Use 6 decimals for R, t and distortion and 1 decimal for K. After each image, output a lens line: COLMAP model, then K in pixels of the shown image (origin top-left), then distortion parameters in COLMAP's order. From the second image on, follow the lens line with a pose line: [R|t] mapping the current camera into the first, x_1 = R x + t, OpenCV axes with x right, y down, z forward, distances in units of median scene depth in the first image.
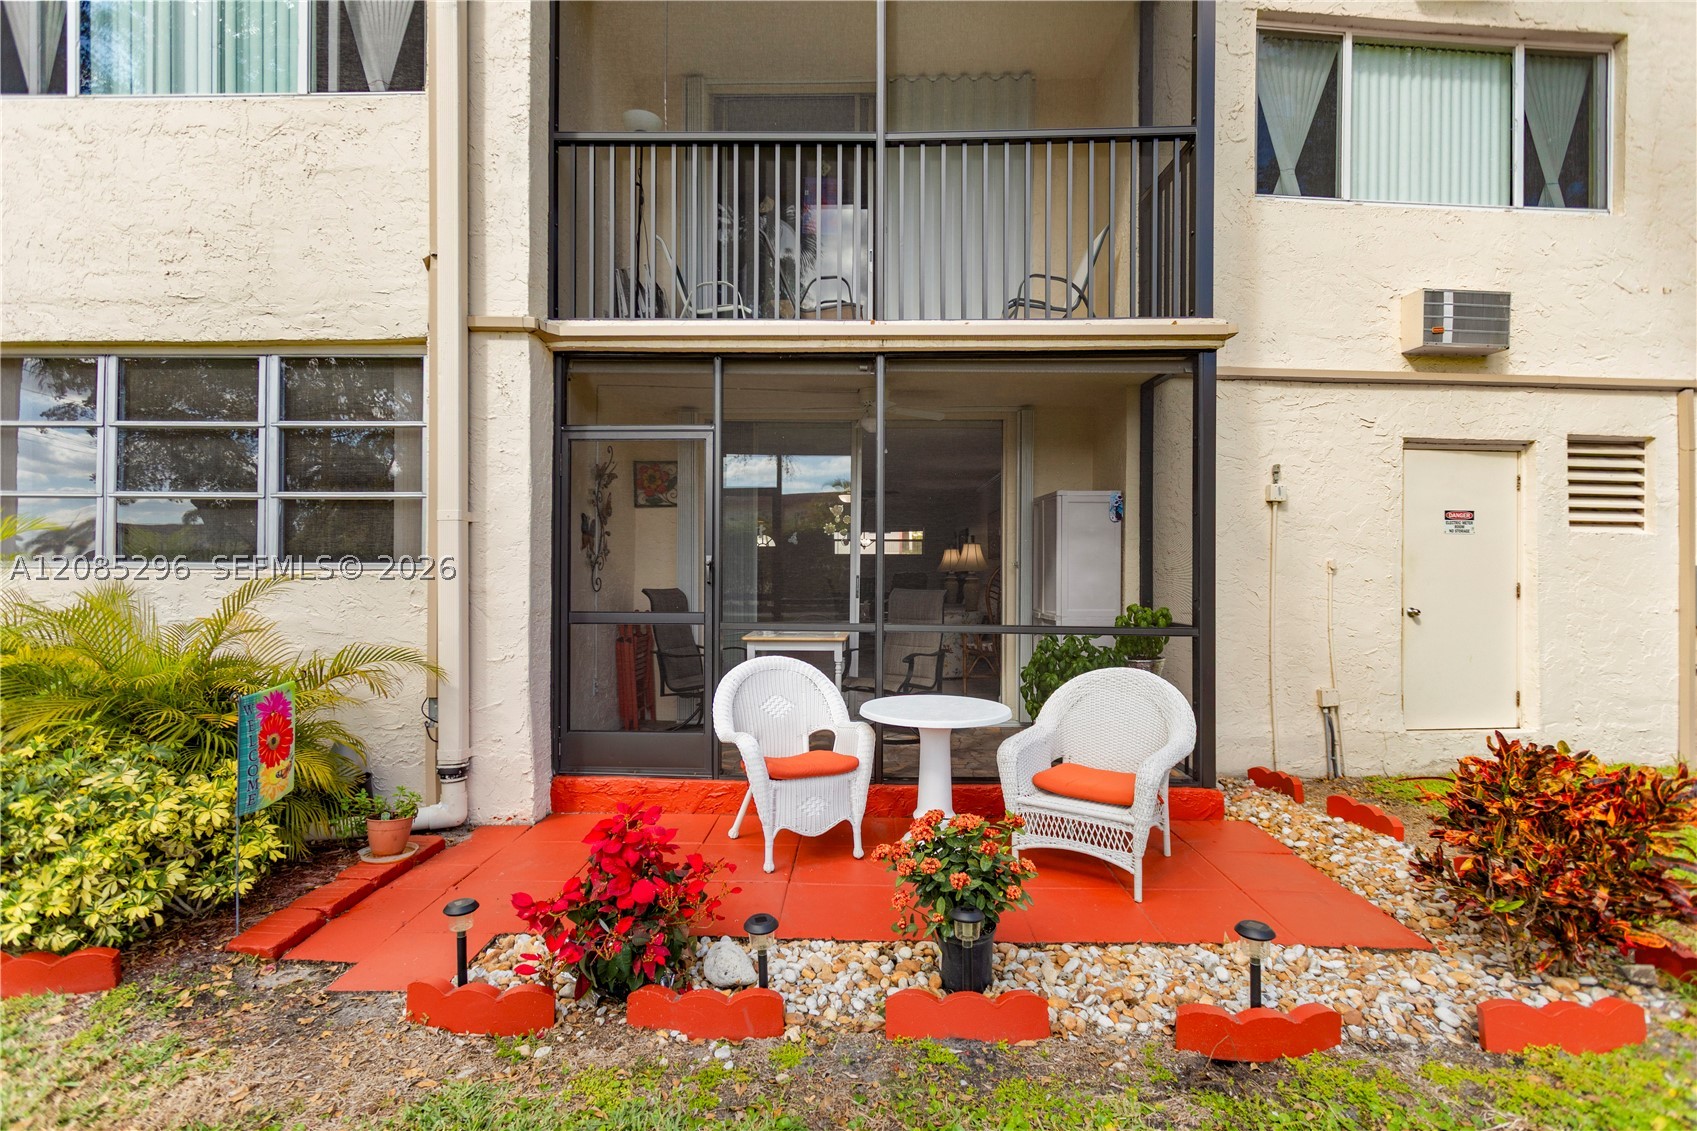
lens RADIAL K [[811.3, 0, 843.0], [0, 811.3, 569.7], [0, 0, 1]] dist [0.006397, 0.000235]
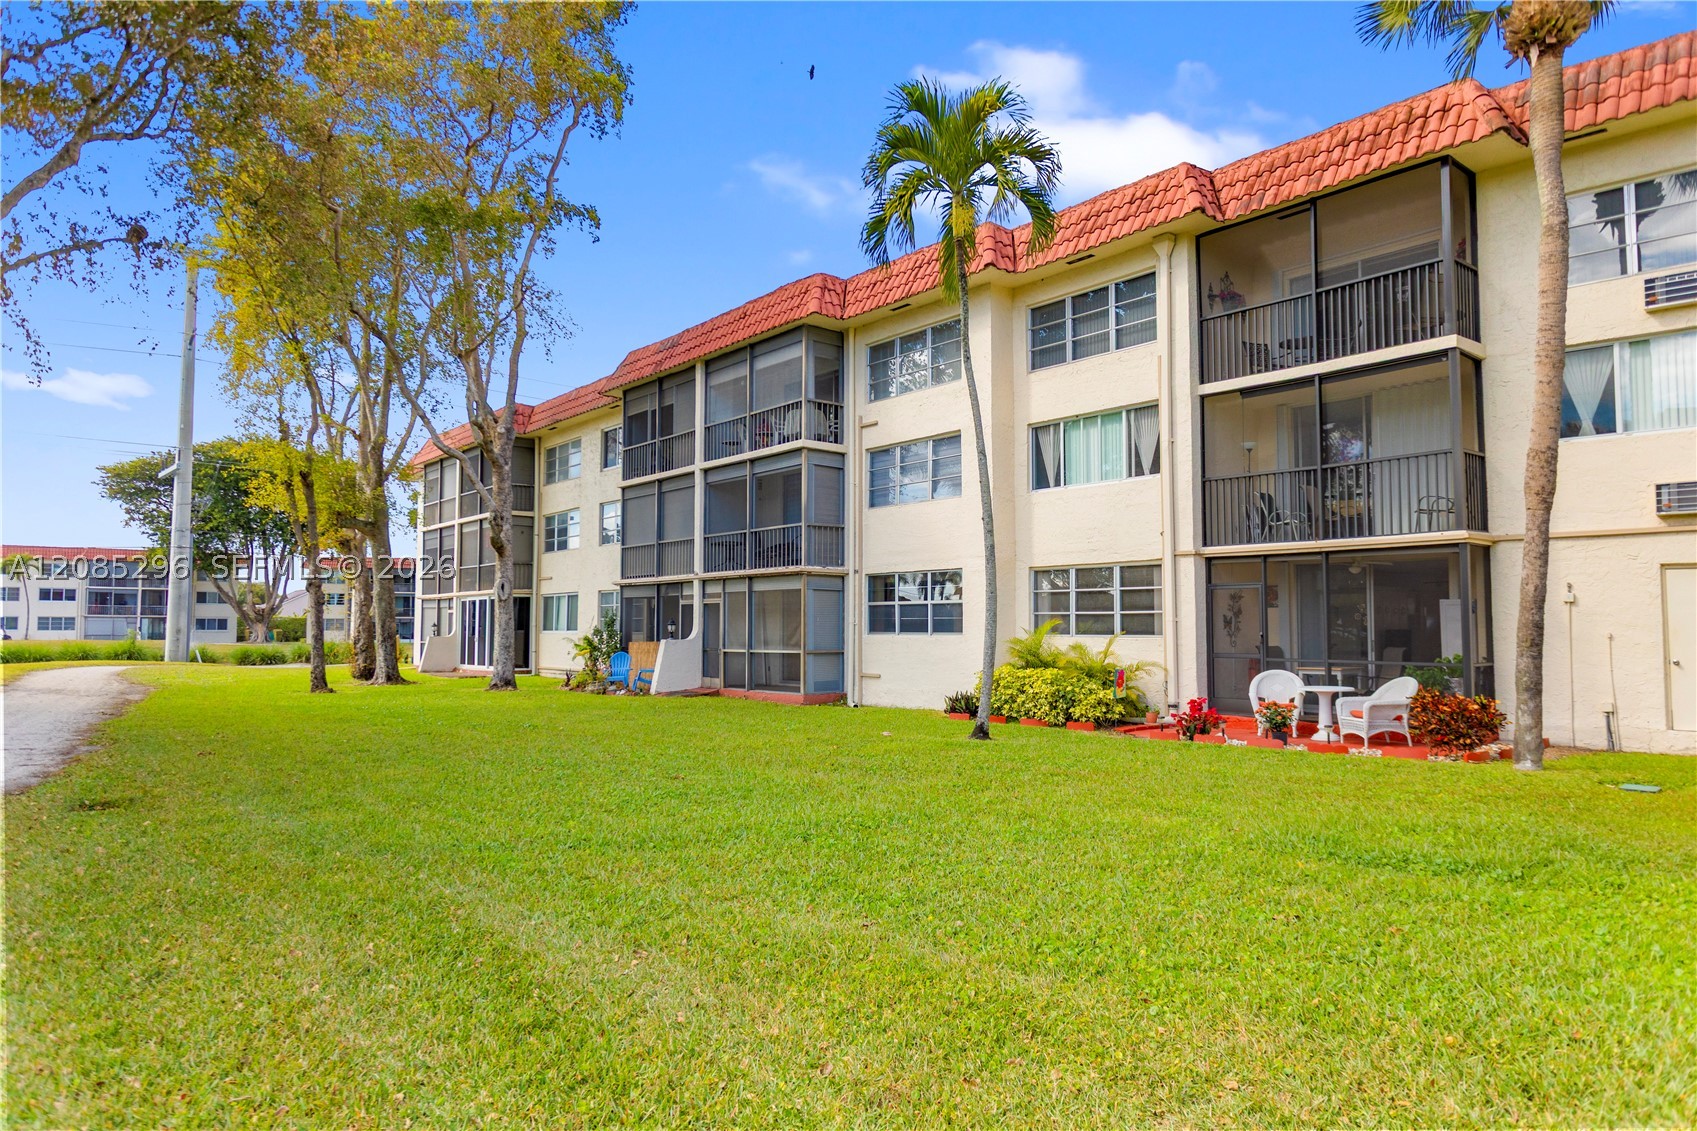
lens RADIAL K [[1056.7, 0, 848.5], [0, 1056.7, 565.5], [0, 0, 1]] dist [0.003545, 0.000632]
pose [[0.669360, -0.049639, -0.741278, 1.551008], [-0.000688, 0.997724, -0.067434, -0.000734], [0.742938, 0.045648, 0.667802, -2.380099]]
